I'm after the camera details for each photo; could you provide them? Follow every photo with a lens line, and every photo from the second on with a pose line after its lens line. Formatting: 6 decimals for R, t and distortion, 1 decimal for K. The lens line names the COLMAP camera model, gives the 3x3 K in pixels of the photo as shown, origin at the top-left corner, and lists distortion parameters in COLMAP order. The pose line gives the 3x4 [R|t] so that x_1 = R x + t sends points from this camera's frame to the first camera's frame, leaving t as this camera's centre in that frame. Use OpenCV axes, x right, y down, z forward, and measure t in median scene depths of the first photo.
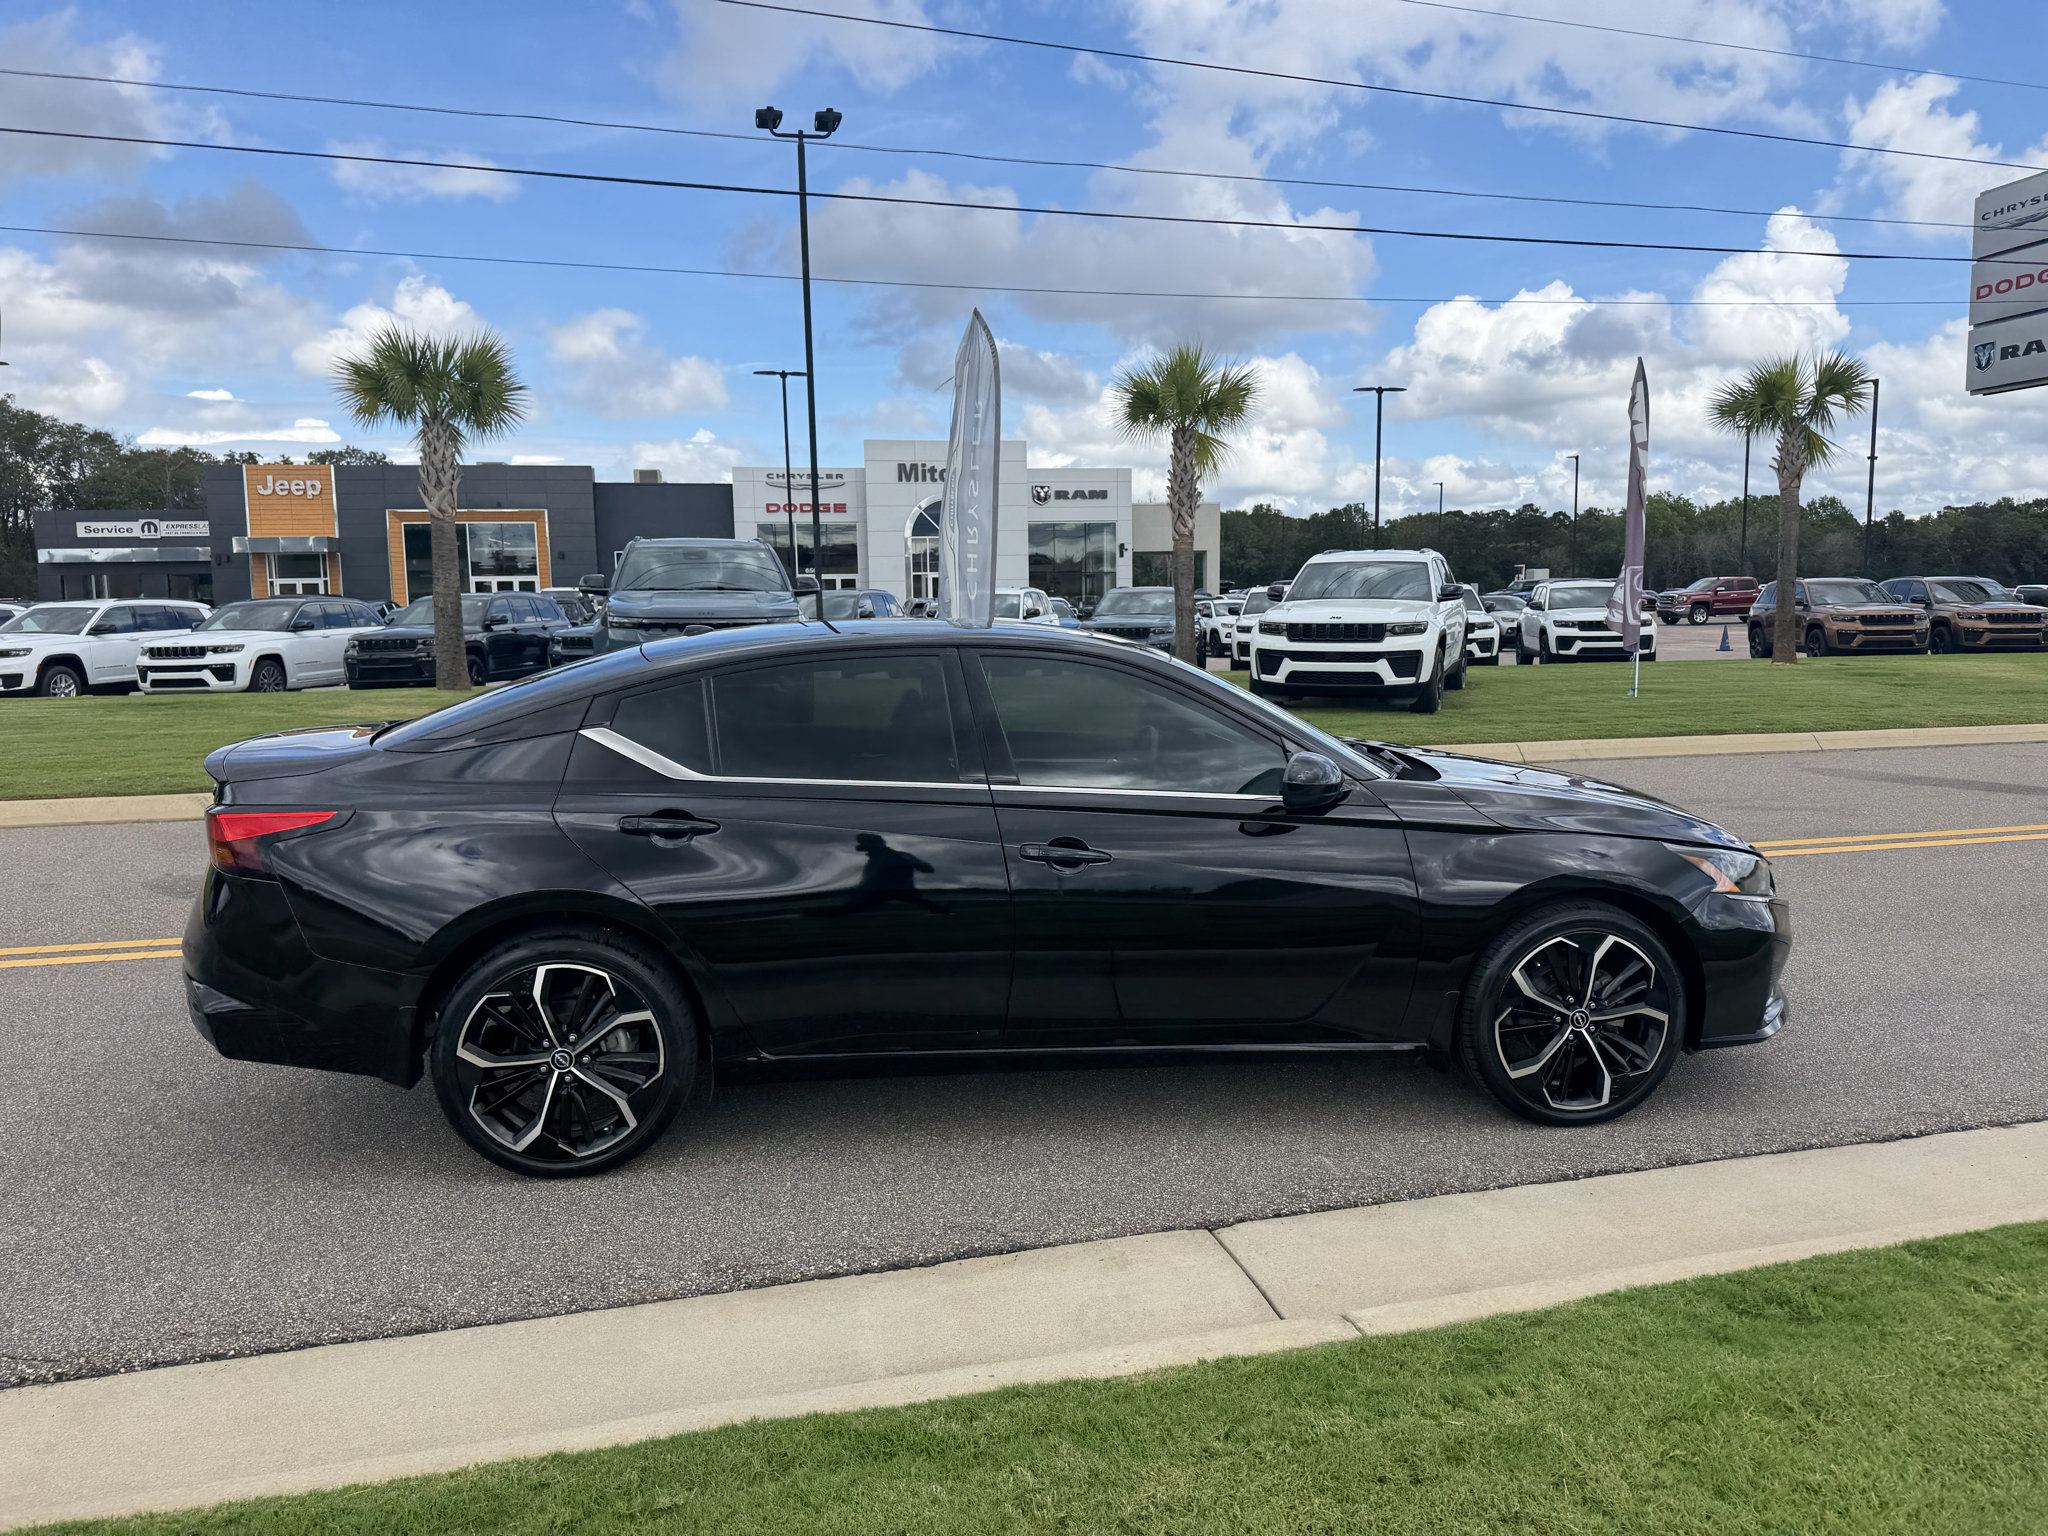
lens RADIAL K [[1530.6, 0, 1024.0], [0, 1530.6, 779.0], [0, 0, 1]] dist [0.054741, -0.059679]
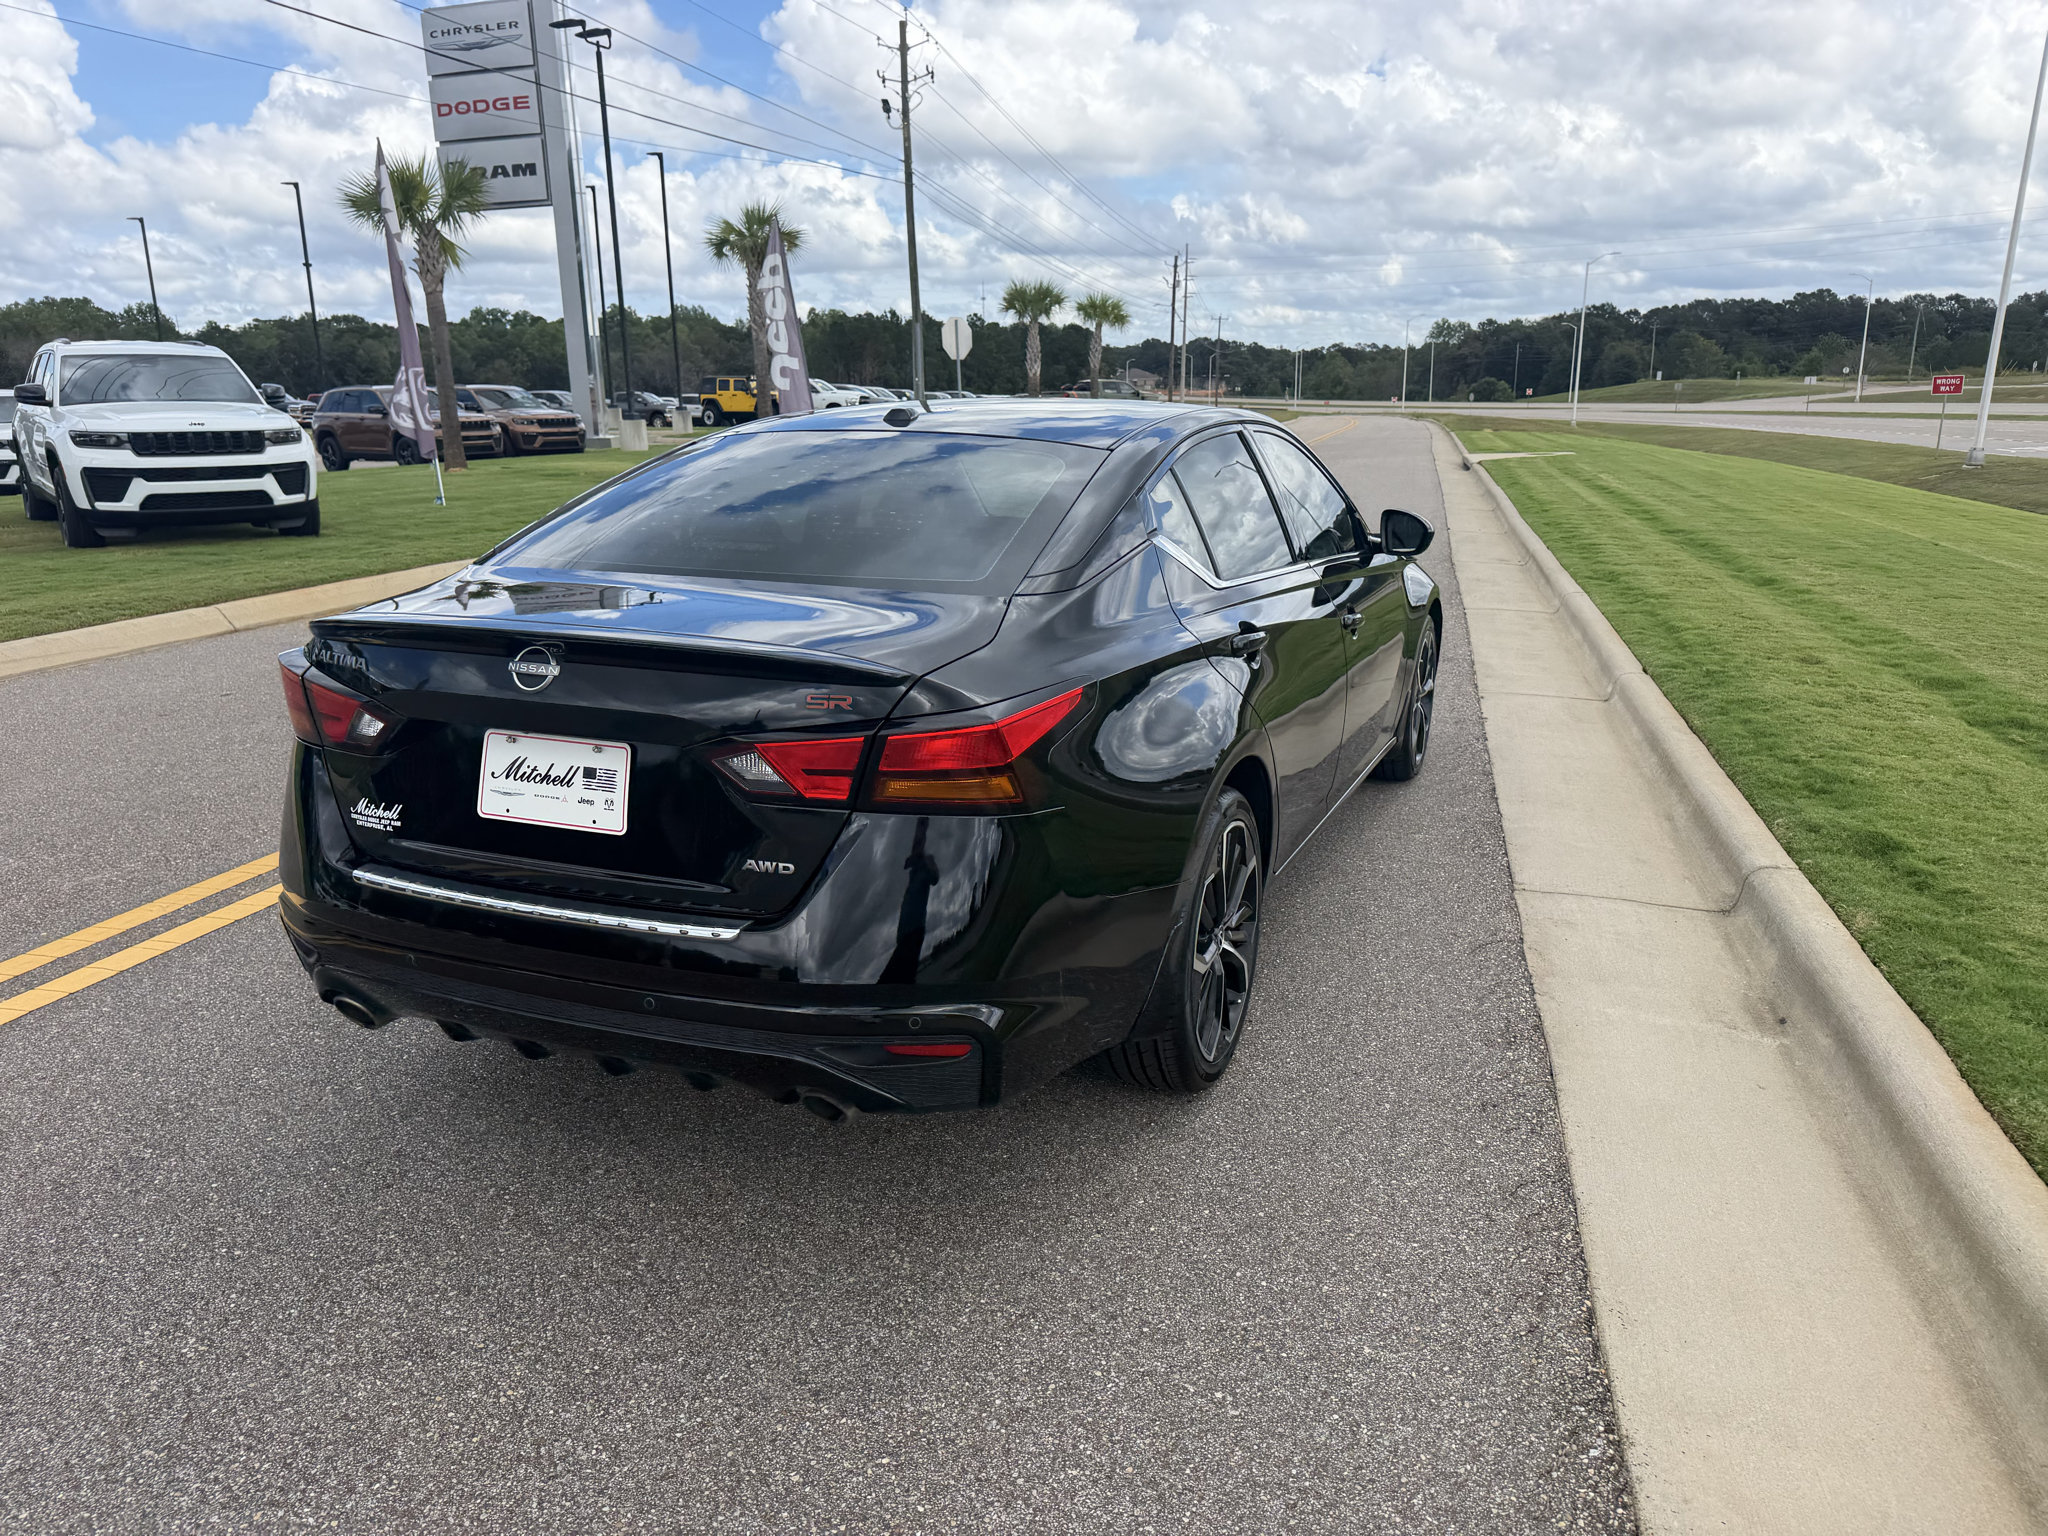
lens RADIAL K [[1548.9, 0, 1045.6], [0, 1548.9, 761.1], [0, 0, 1]] dist [0.032226, -0.028437]
pose [[0.488686, -0.202522, 0.848629, -0.122434], [0.115326, 0.979145, 0.167259, -0.007093], [-0.864804, 0.016132, 0.501850, 0.082234]]
